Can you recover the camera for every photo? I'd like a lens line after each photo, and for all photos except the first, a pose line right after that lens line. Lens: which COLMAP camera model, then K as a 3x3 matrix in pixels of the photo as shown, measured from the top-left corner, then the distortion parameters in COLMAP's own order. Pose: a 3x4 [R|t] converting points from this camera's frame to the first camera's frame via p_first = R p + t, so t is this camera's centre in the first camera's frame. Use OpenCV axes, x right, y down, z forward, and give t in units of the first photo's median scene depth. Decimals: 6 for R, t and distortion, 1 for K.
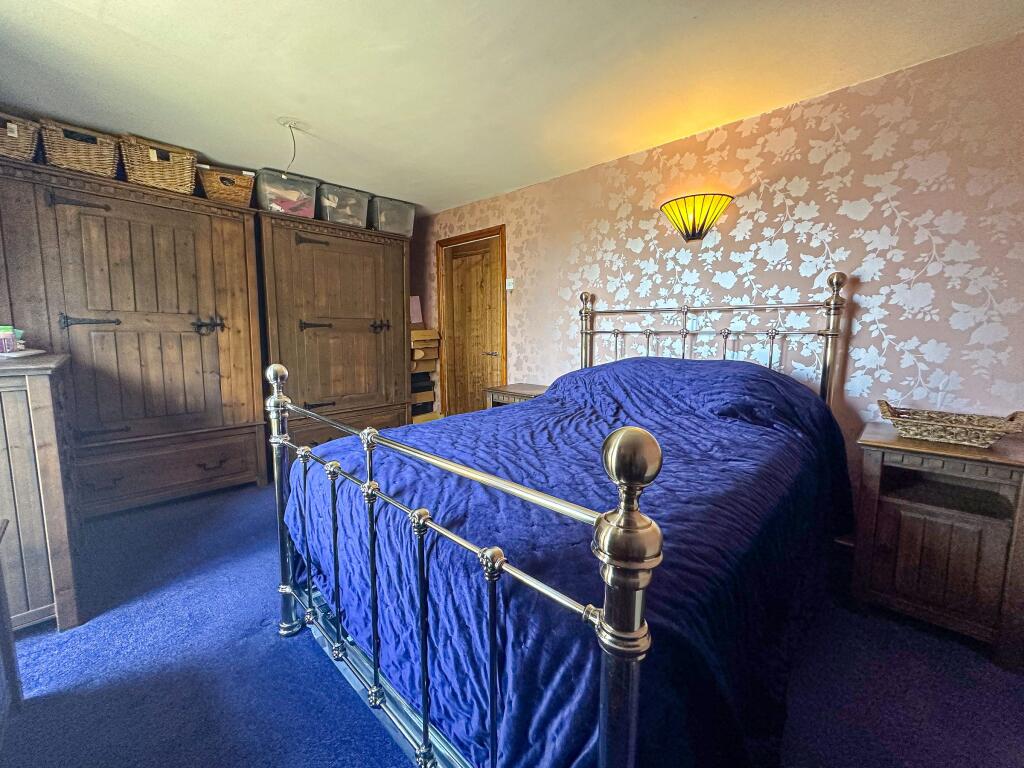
lens RADIAL K [[421.0, 0, 513.8], [0, 421.0, 376.5], [0, 0, 1]] dist [0.004577, -0.000644]
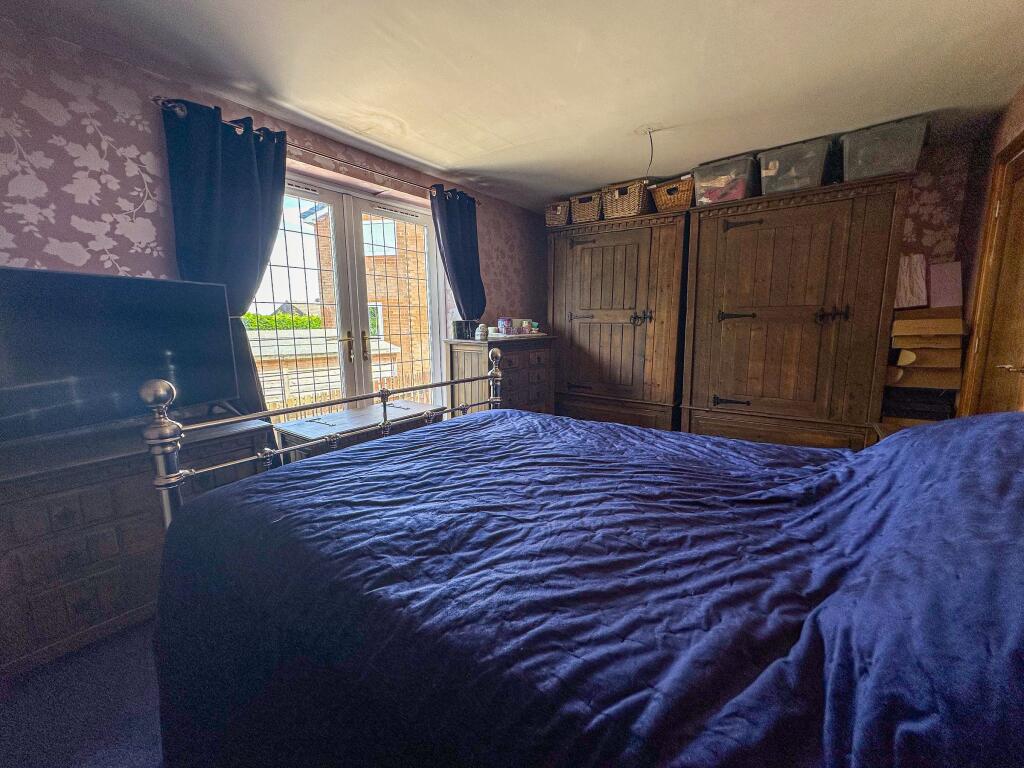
lens RADIAL K [[421.0, 0, 513.7], [0, 421.0, 386.3], [0, 0, 1]] dist [0.004577, -0.000644]
pose [[0.106075, 0.142488, -0.984096, 0.465386], [-0.108589, 0.985421, 0.130975, -0.040390], [0.988411, 0.092969, 0.120001, 0.466740]]
